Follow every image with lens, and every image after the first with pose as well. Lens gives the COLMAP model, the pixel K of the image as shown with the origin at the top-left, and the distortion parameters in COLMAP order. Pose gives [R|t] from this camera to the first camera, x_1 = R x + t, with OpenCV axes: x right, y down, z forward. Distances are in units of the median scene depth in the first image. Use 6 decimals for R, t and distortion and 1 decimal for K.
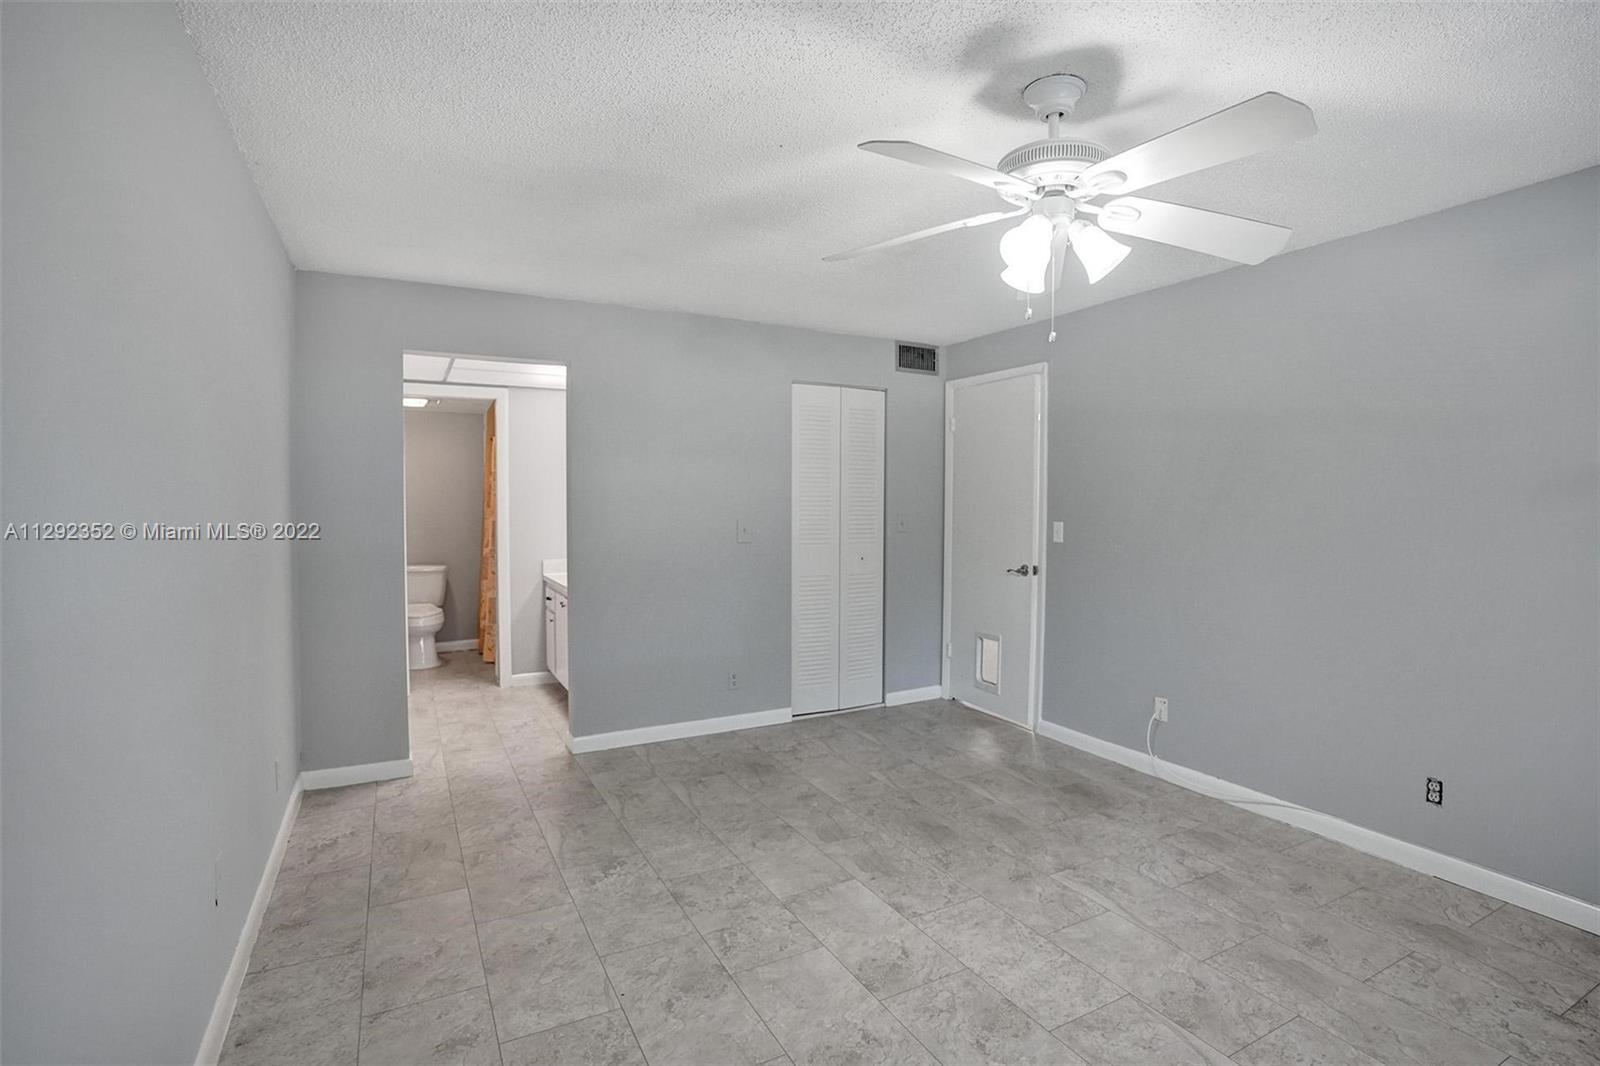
lens RADIAL K [[764.5, 0, 801.0], [0, 764.5, 535.0], [0, 0, 1]] dist [-0.001781, 0.001225]
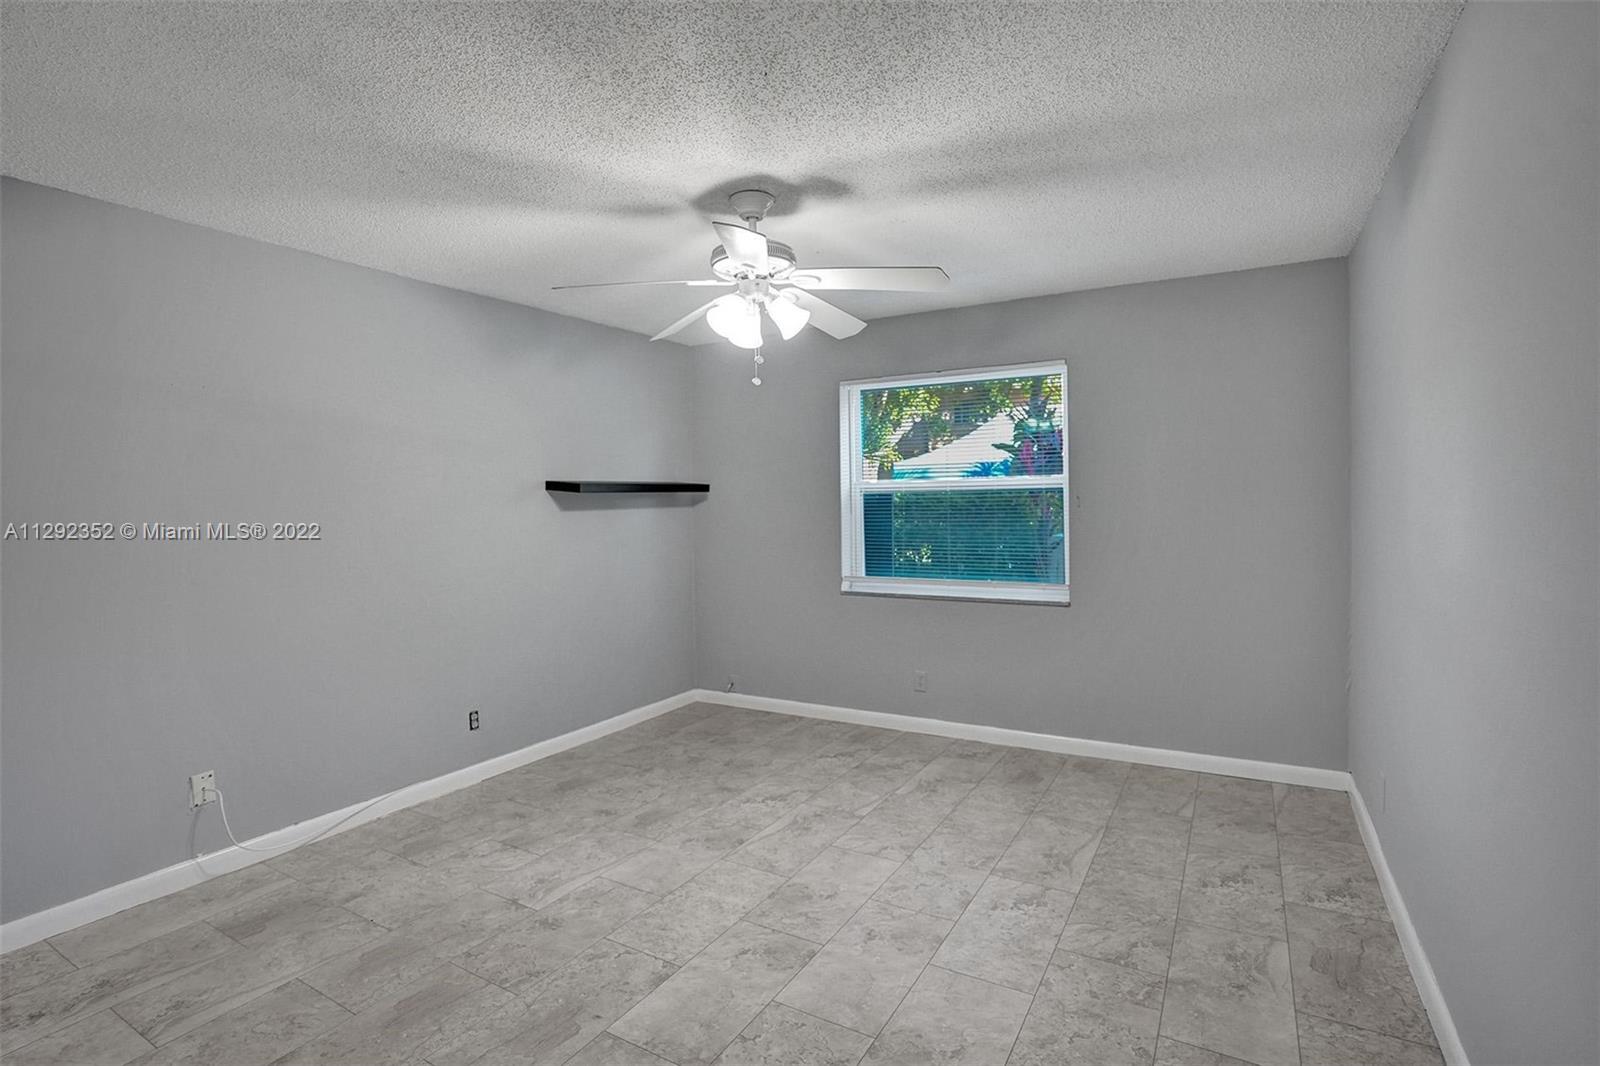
lens RADIAL K [[764.5, 0, 811.9], [0, 764.5, 522.8], [0, 0, 1]] dist [-0.001781, 0.001225]
pose [[-0.523098, -0.016947, 0.852104, -0.731644], [0.042003, 0.998075, 0.045635, -0.058834], [-0.851237, 0.059663, -0.521379, 1.362574]]
